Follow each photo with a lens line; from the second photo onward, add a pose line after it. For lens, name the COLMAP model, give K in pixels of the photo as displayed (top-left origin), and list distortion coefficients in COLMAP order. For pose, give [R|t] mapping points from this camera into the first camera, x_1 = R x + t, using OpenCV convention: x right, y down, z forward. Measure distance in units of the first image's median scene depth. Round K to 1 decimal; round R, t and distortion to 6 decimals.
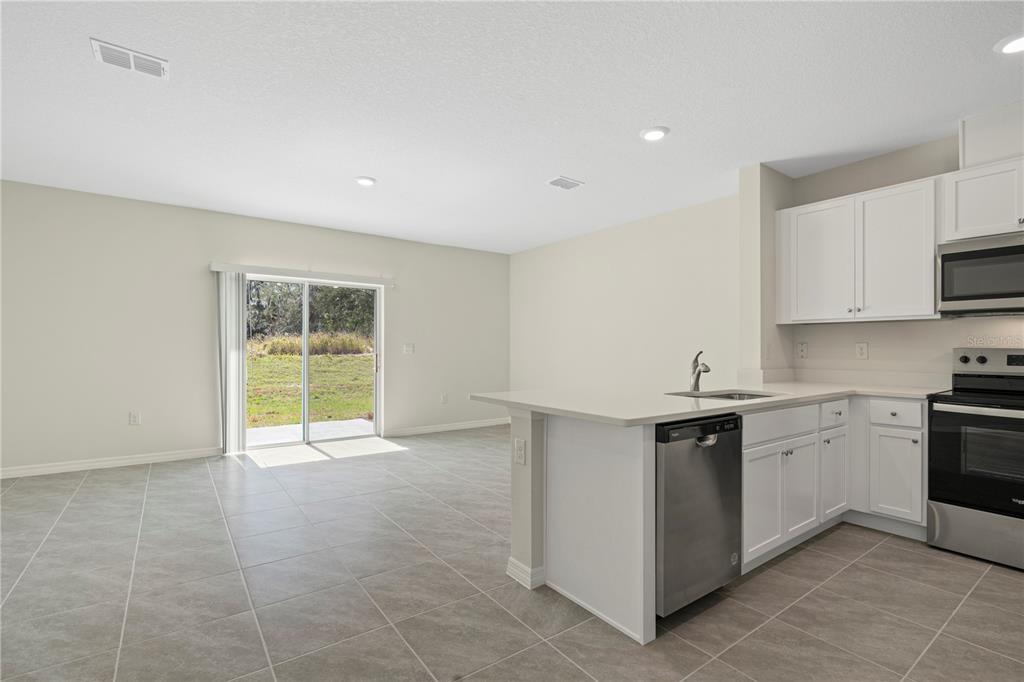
lens RADIAL K [[467.5, 0, 505.9], [0, 467.5, 349.6], [0, 0, 1]] dist [-0.011647, 0.002084]
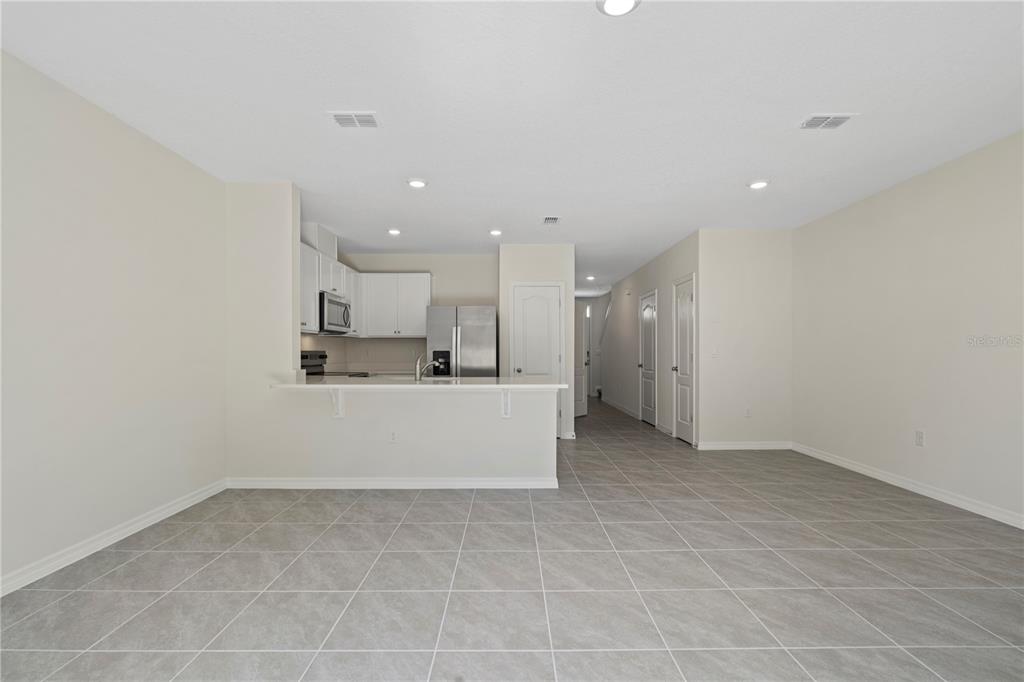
lens RADIAL K [[467.5, 0, 505.5], [0, 467.5, 359.7], [0, 0, 1]] dist [-0.011647, 0.002084]
pose [[-0.808269, -0.017129, 0.588565, -0.669187], [-0.004571, 0.999729, 0.022817, -0.012449], [-0.588796, 0.015752, -0.808128, 2.005674]]
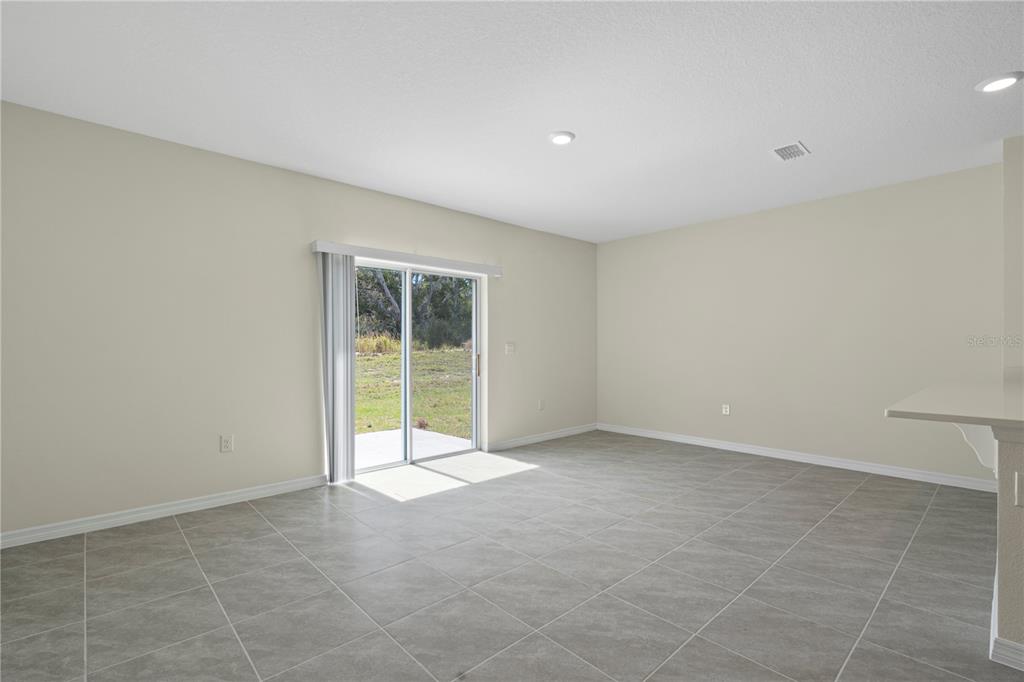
lens RADIAL K [[467.5, 0, 507.3], [0, 467.5, 343.6], [0, 0, 1]] dist [-0.011647, 0.002084]
pose [[0.993875, -0.008498, 0.110187, -0.663935], [0.009366, 0.999929, -0.007365, -0.007422], [-0.110117, 0.008352, 0.993884, 0.301269]]
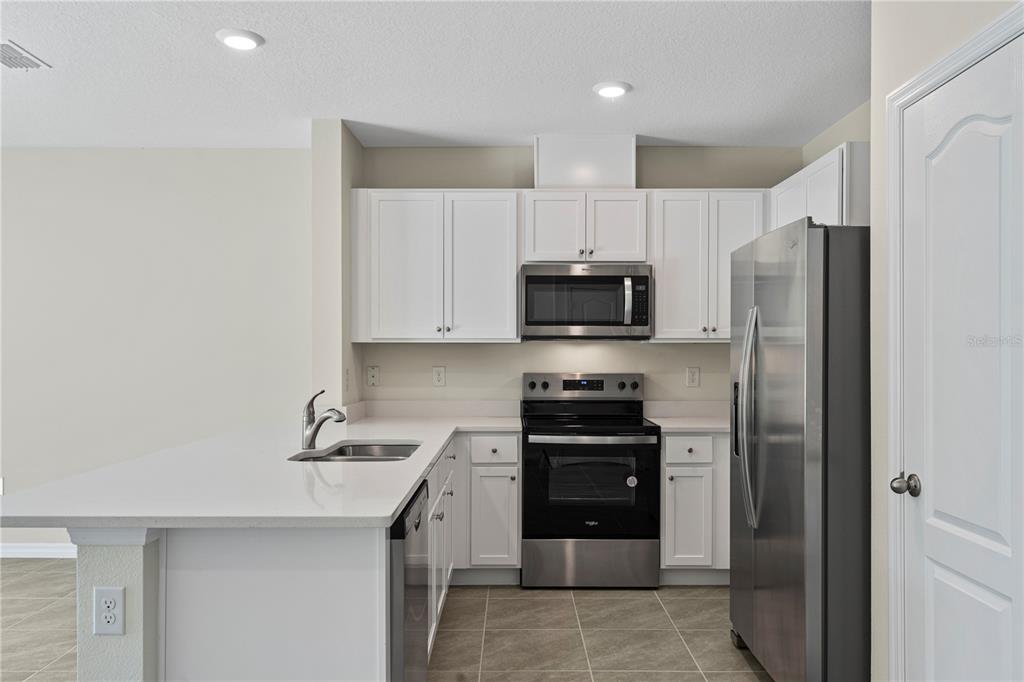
lens RADIAL K [[744.9, 0, 518.8], [0, 744.9, 361.4], [0, 0, 1]] dist [-0.004768, -0.000657]
pose [[0.582193, -0.013951, 0.812931, -0.285477], [0.005170, 0.999896, 0.013458, -0.049657], [-0.813034, -0.003632, 0.582205, 0.126261]]
